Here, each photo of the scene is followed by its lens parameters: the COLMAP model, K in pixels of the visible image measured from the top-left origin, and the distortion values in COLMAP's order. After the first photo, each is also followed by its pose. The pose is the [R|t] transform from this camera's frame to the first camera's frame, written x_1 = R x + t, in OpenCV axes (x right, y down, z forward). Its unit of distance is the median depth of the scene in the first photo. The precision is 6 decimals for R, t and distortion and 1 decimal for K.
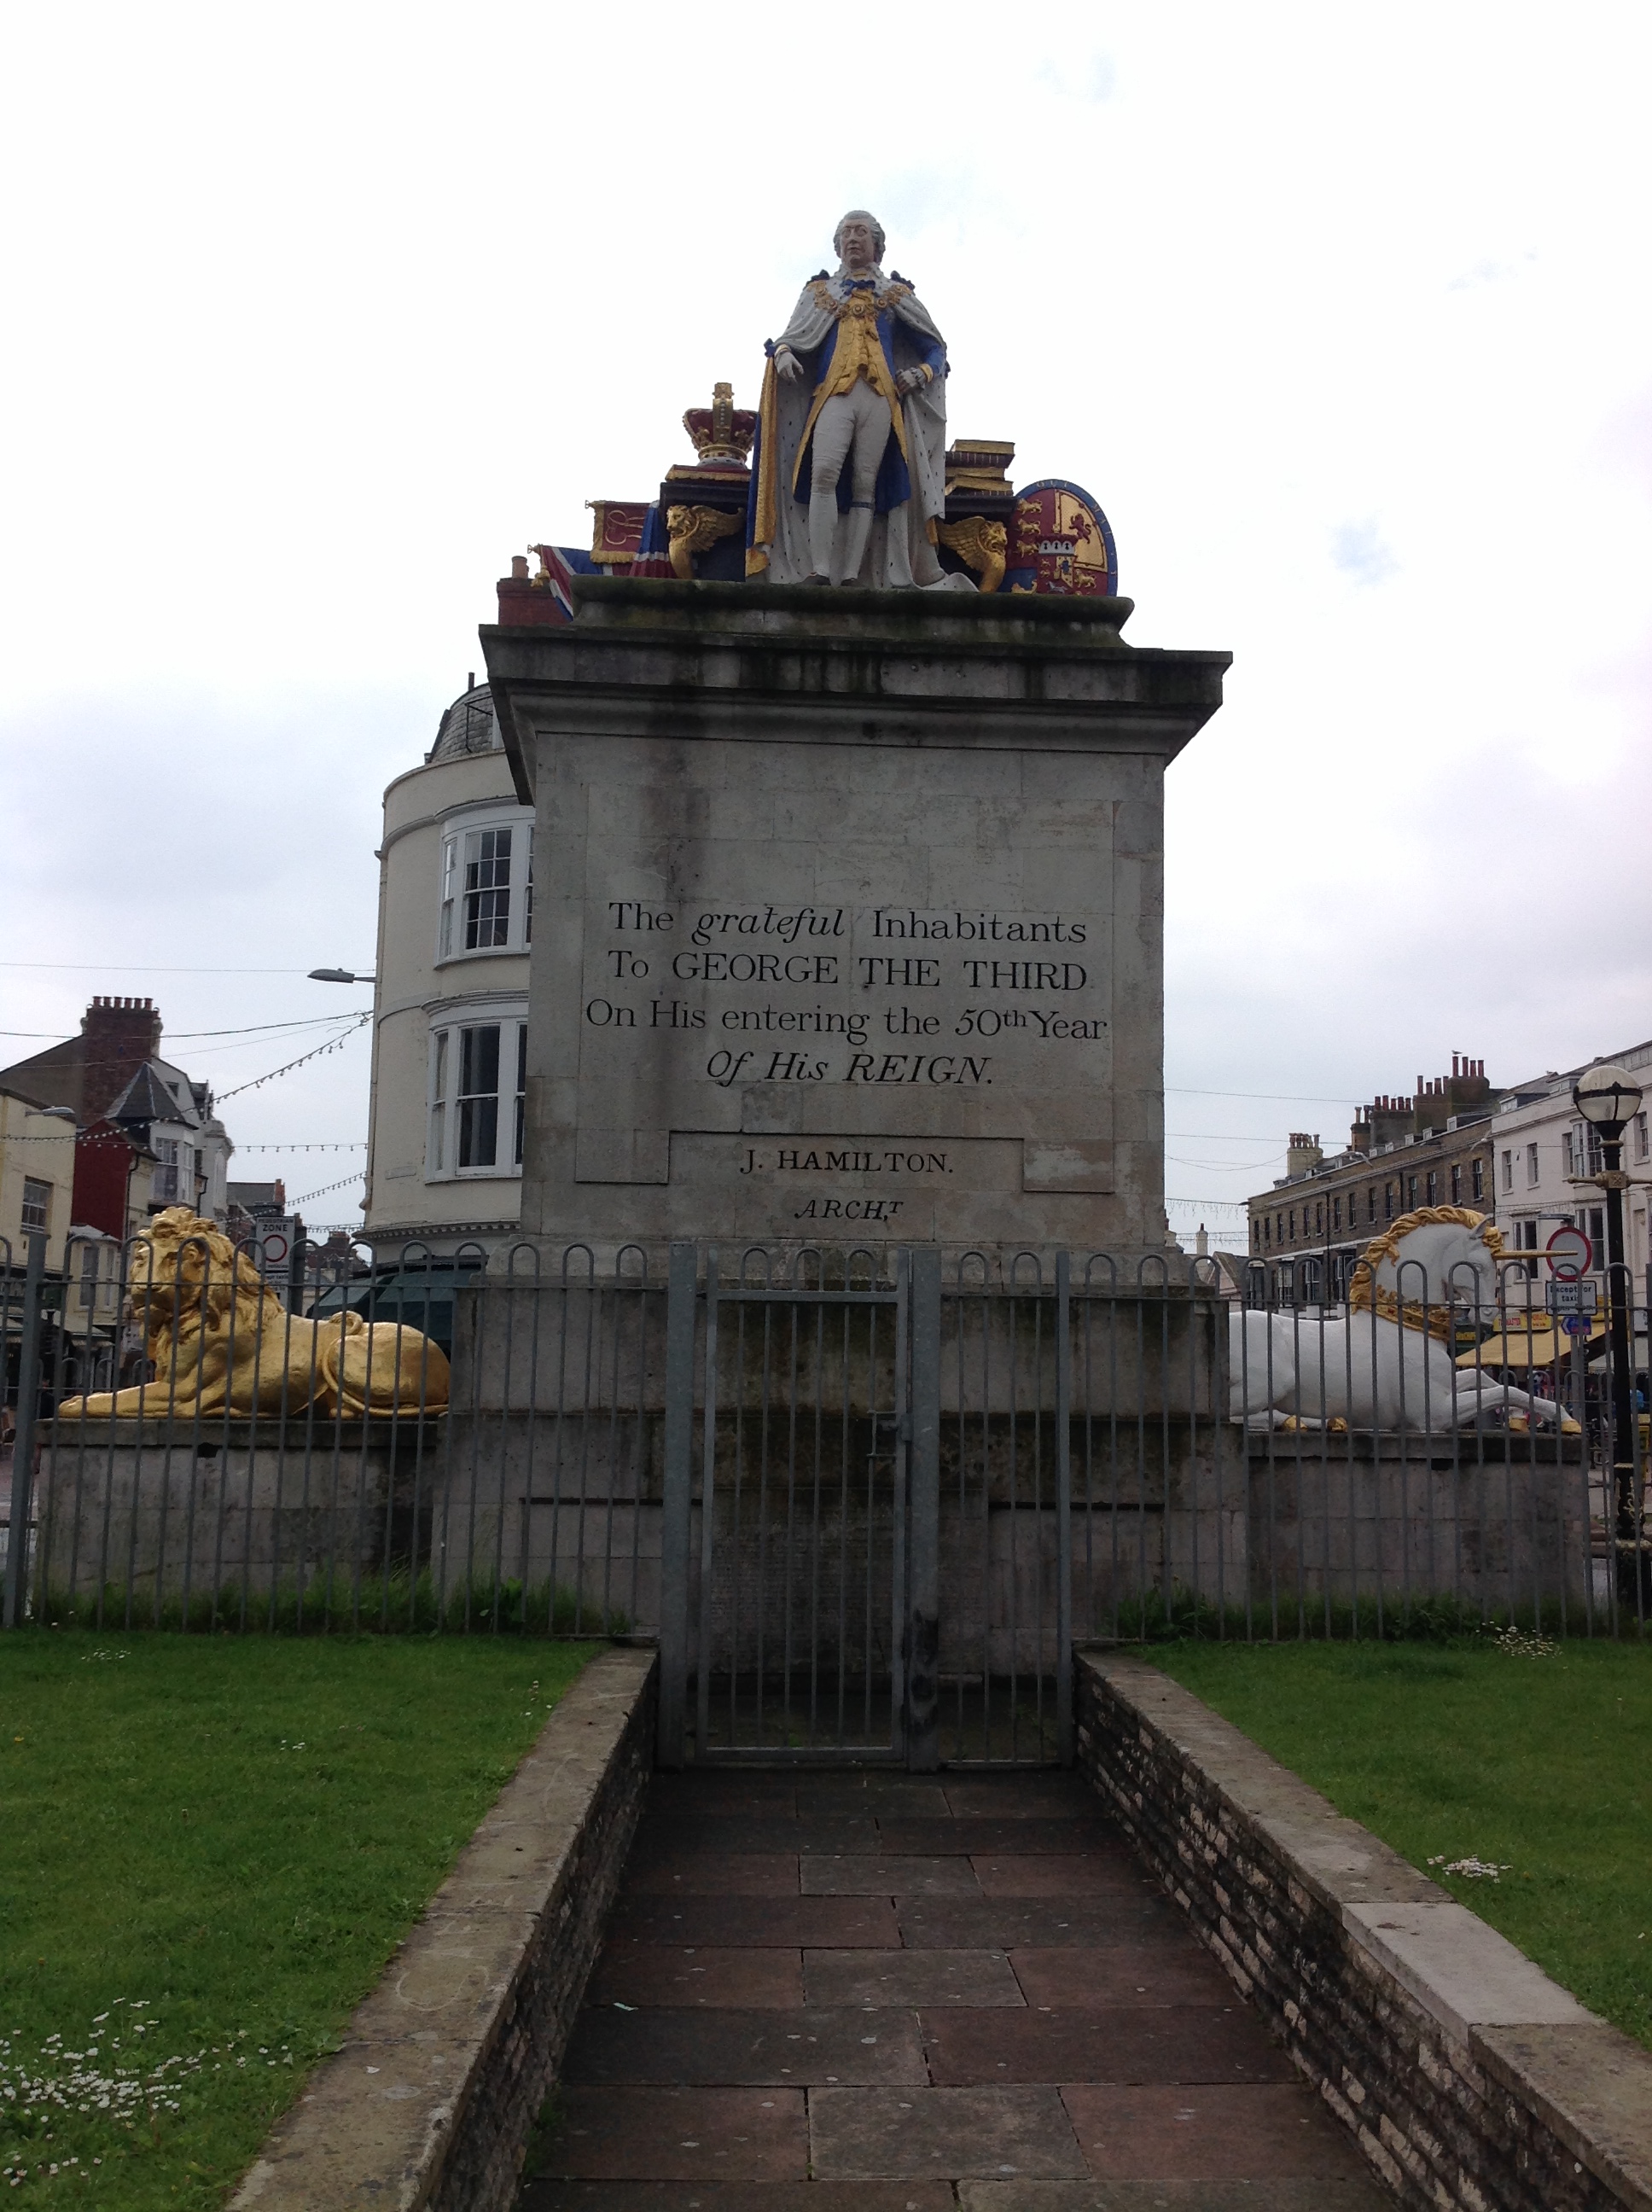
lens RADIAL K [[2166.9, 0, 826.0], [0, 2166.9, 1106.0], [0, 0, 1]] dist [0.048171, -0.009434]
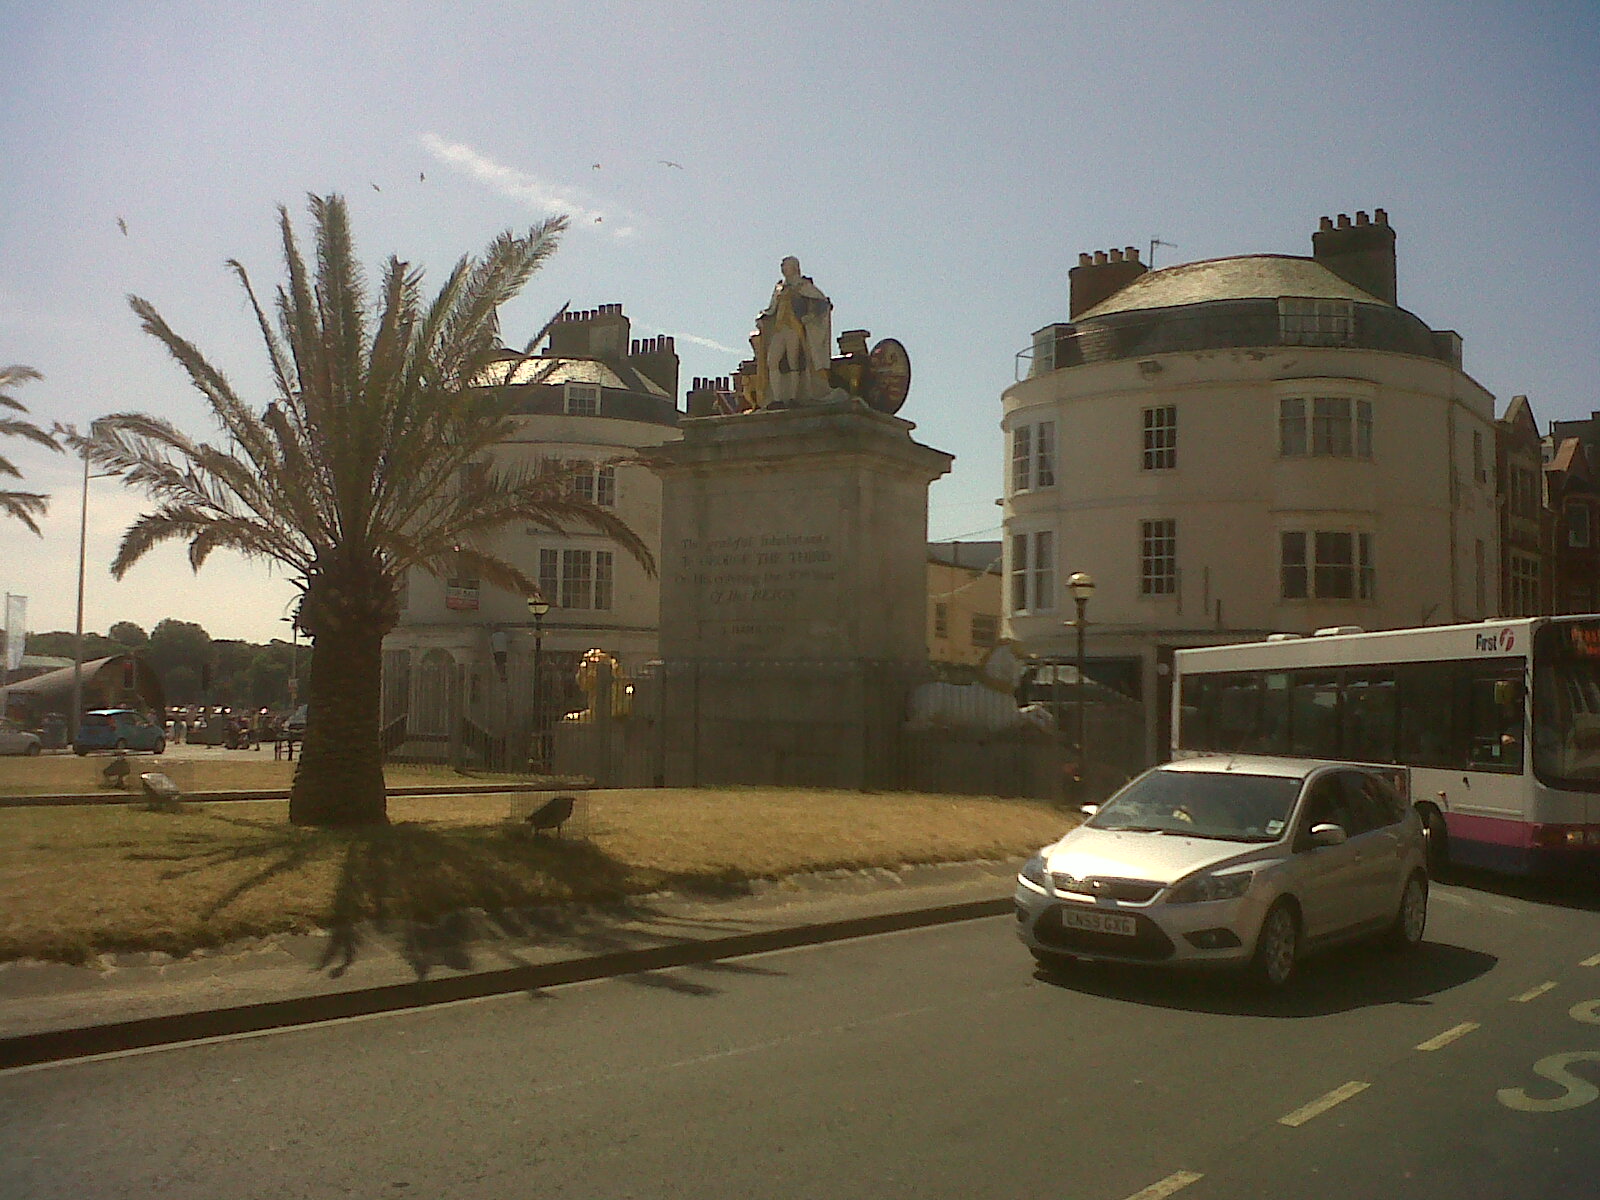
lens RADIAL K [[1682.5, 0, 800.0], [0, 1682.5, 600.0], [0, 0, 1]] dist [0.020168, -0.398238]
pose [[0.809990, -0.039865, -0.585087, 1.272459], [0.061039, 0.997999, 0.016502, -0.042028], [0.583259, -0.049080, 0.810802, -0.667821]]
